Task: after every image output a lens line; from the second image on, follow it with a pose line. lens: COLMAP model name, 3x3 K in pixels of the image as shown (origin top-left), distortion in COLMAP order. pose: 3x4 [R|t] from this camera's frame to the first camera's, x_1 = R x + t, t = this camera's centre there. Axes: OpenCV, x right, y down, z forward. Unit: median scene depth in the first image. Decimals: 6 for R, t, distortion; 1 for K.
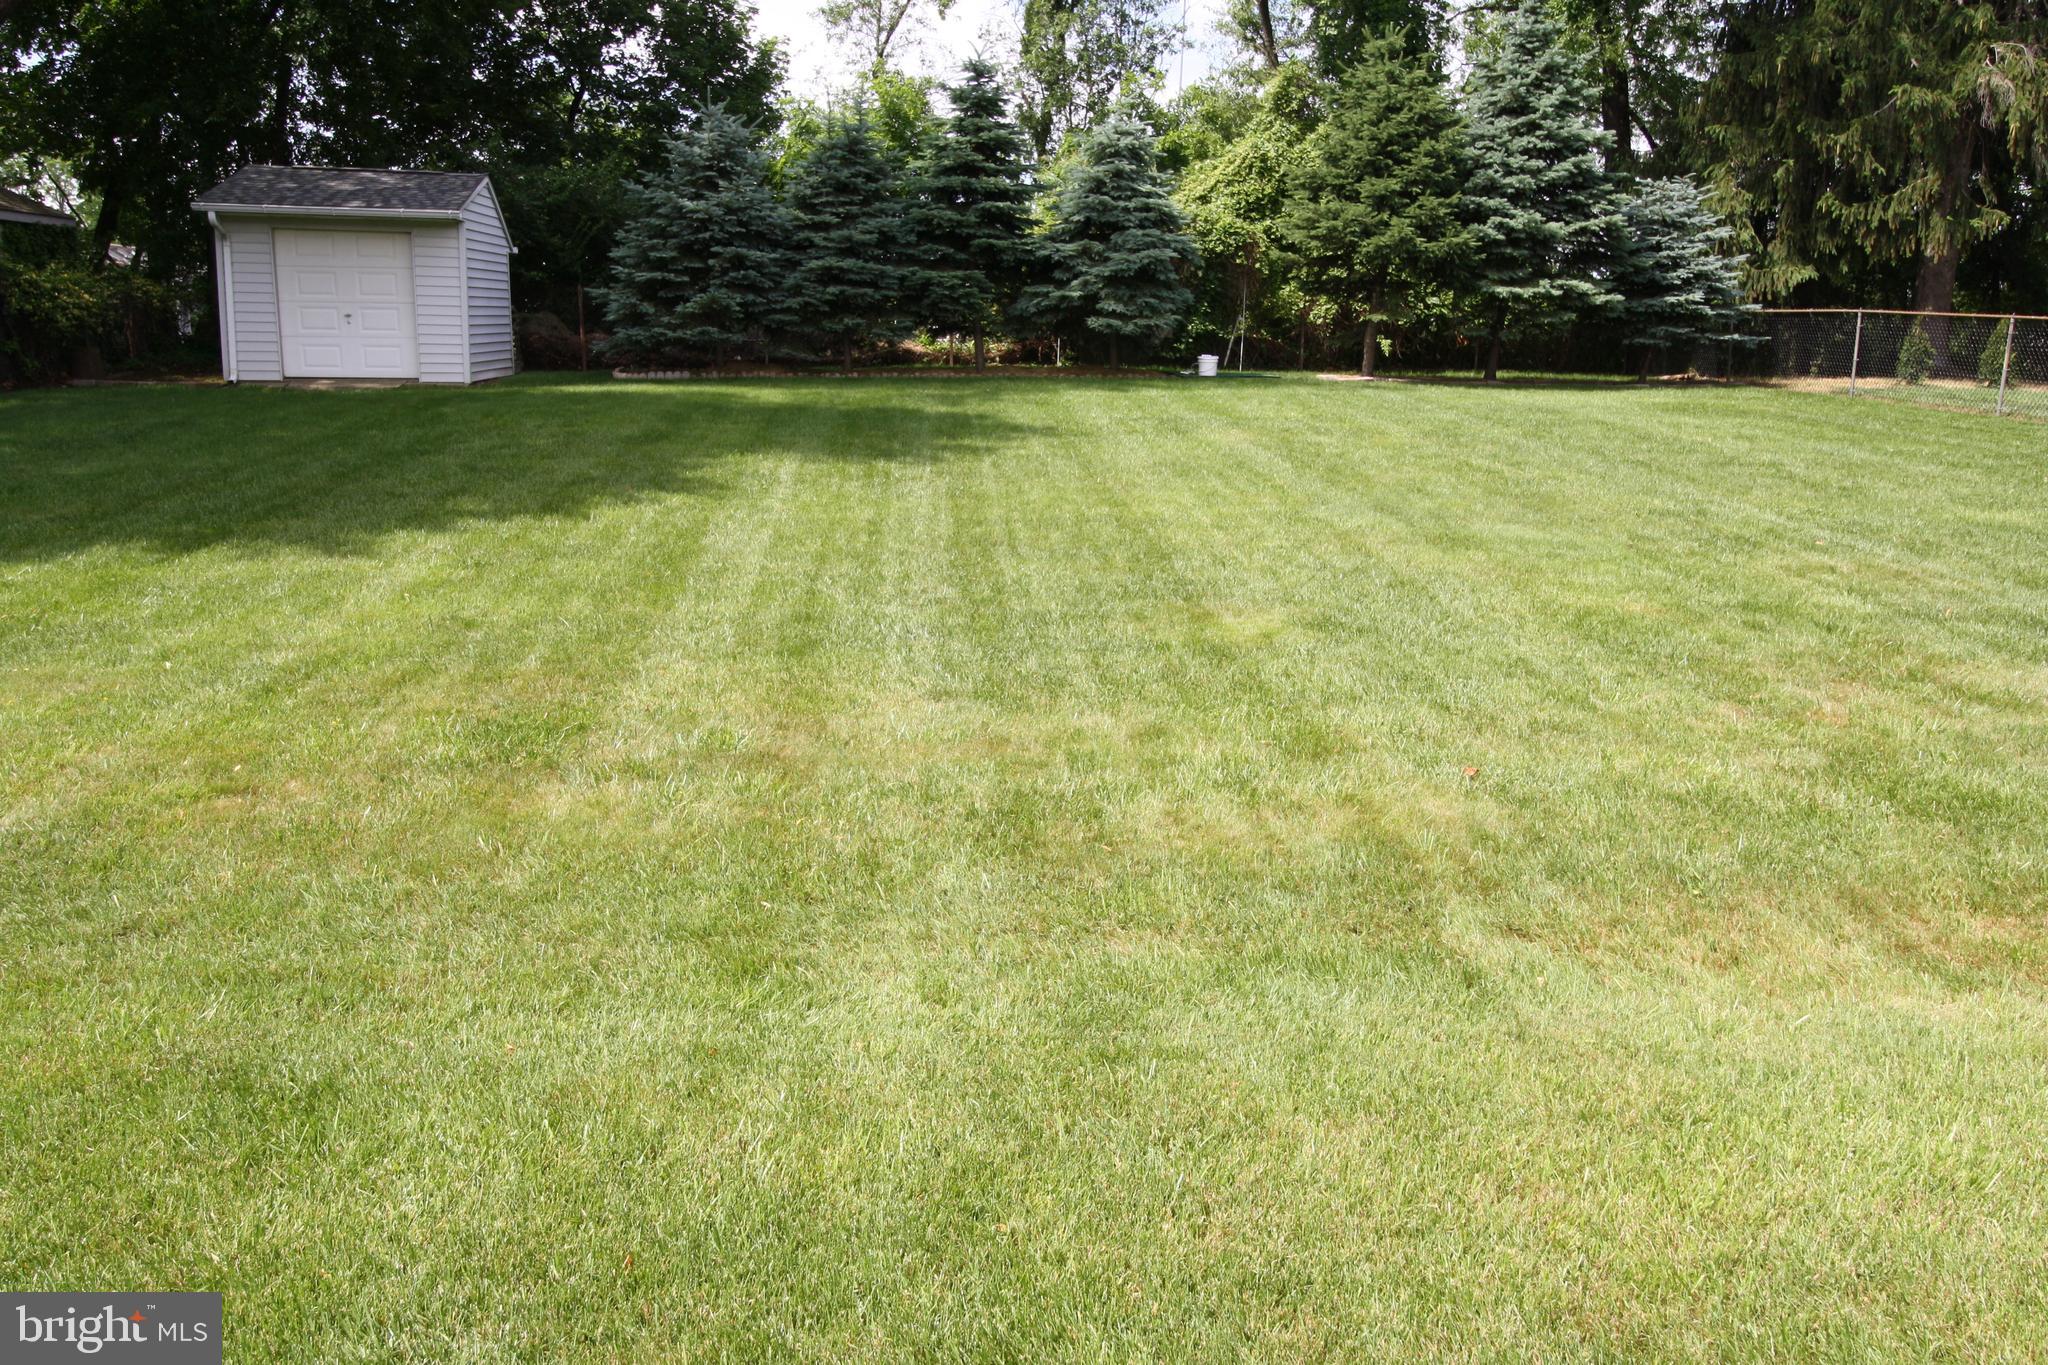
lens RADIAL K [[1594.4, 0, 1044.1], [0, 1594.4, 644.5], [0, 0, 1]] dist [0.013816, -0.006868]
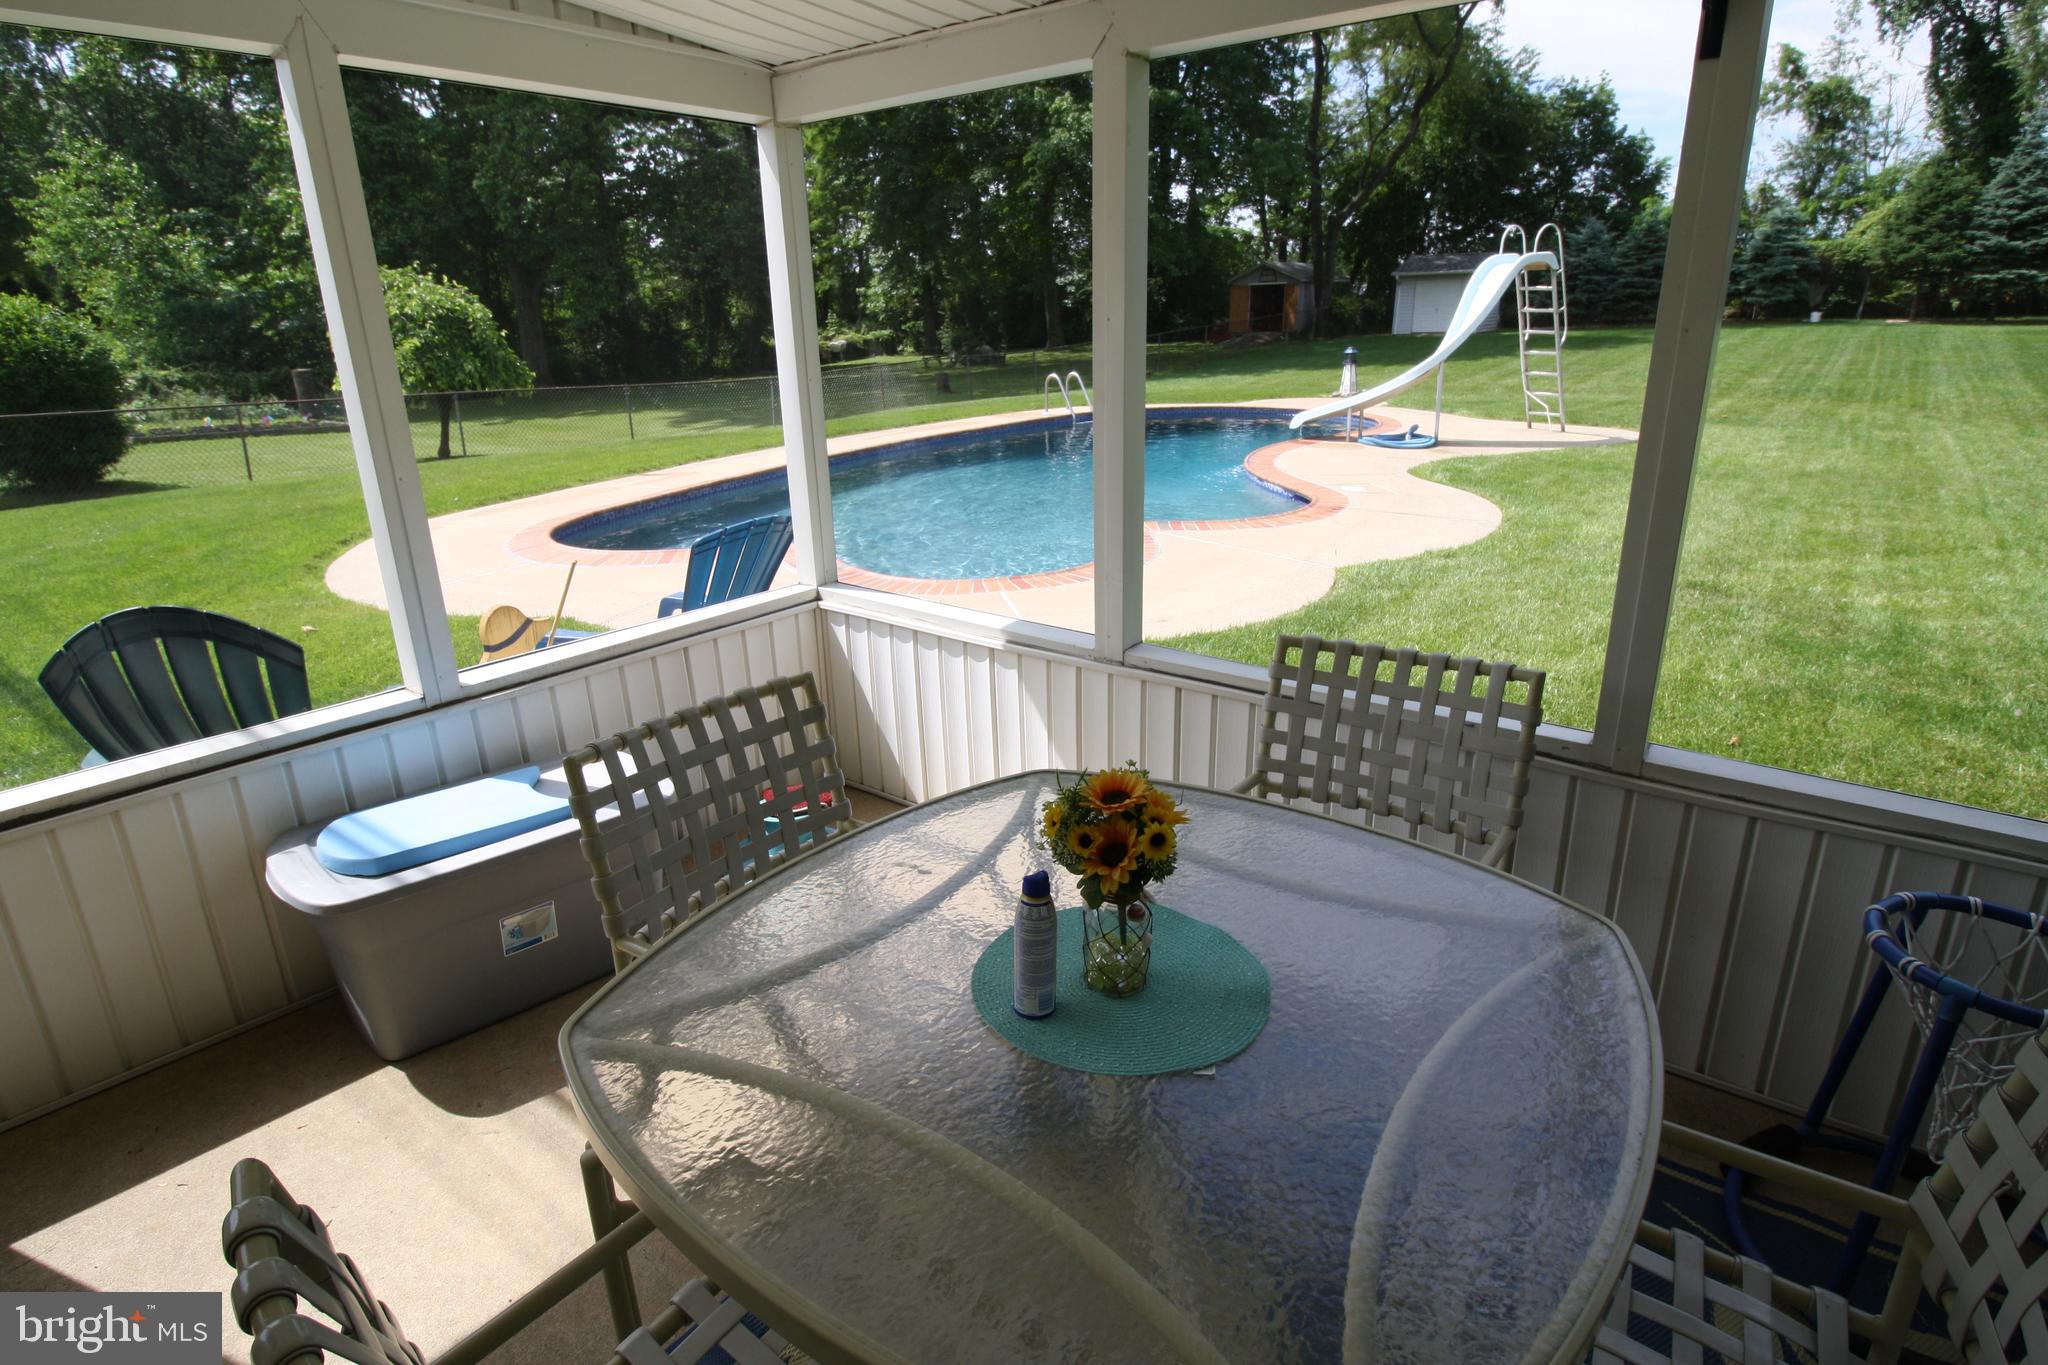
lens RADIAL K [[1084.6, 0, 1008.3], [0, 1084.6, 663.0], [0, 0, 1]] dist [-0.013806, -0.007203]
pose [[0.716010, 0.175168, -0.675755, 0.399015], [-0.092867, 0.983304, 0.156492, 0.170789], [0.691885, -0.049295, 0.720323, -0.879501]]
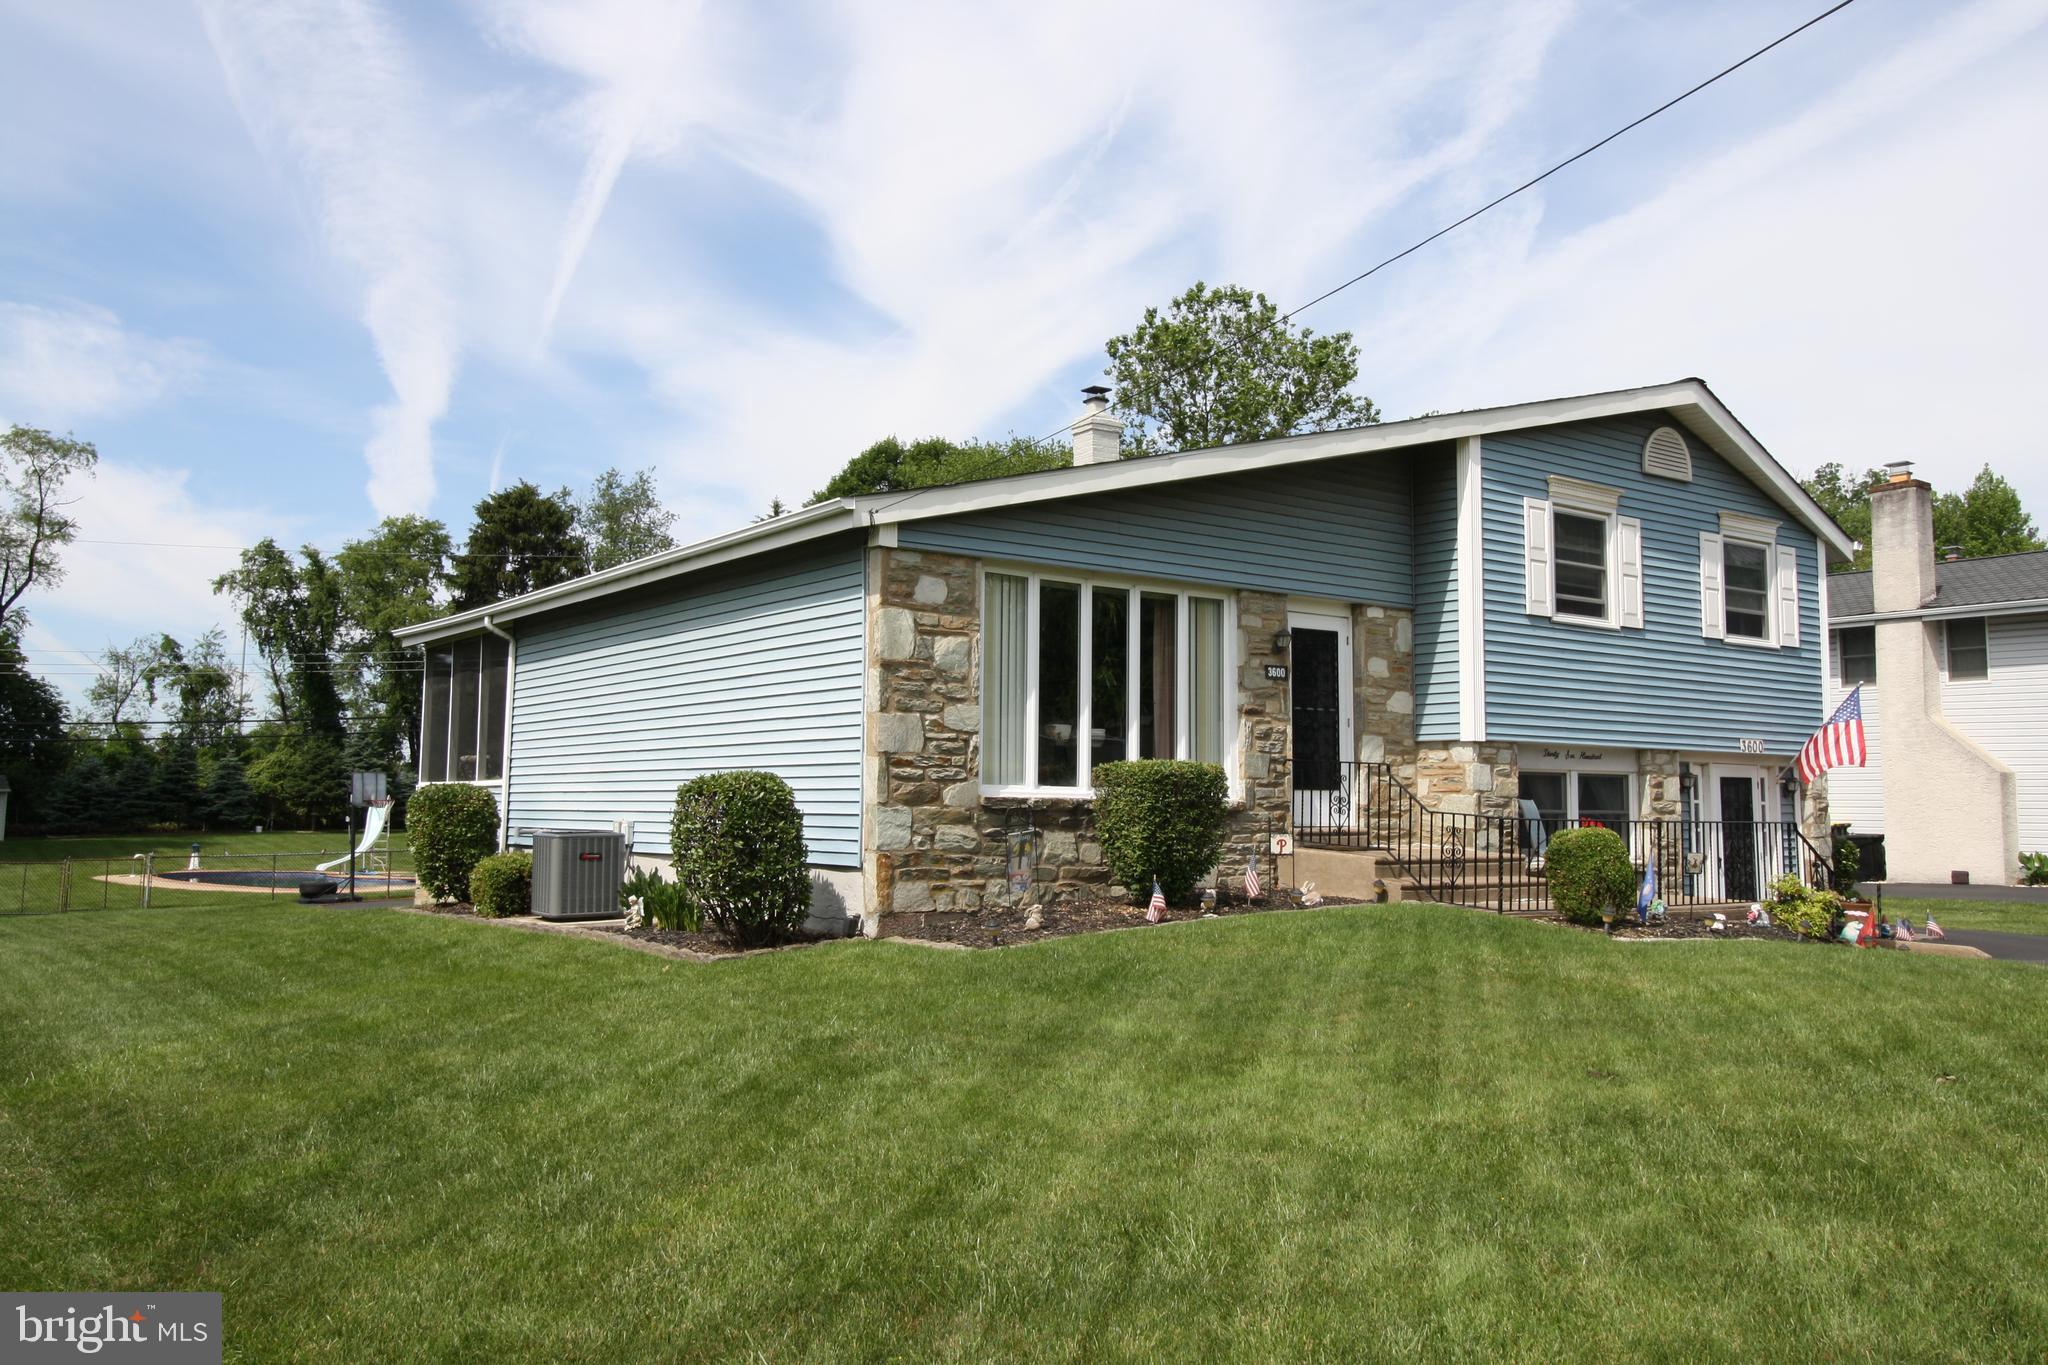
lens RADIAL K [[1594.4, 0, 1025.8], [0, 1594.4, 655.6], [0, 0, 1]] dist [0.013816, -0.006868]
pose [[0.857922, 0.032242, 0.512766, -0.247063], [0.109759, 0.963487, -0.244224, 0.466819], [-0.501918, 0.265806, 0.823058, -2.650764]]
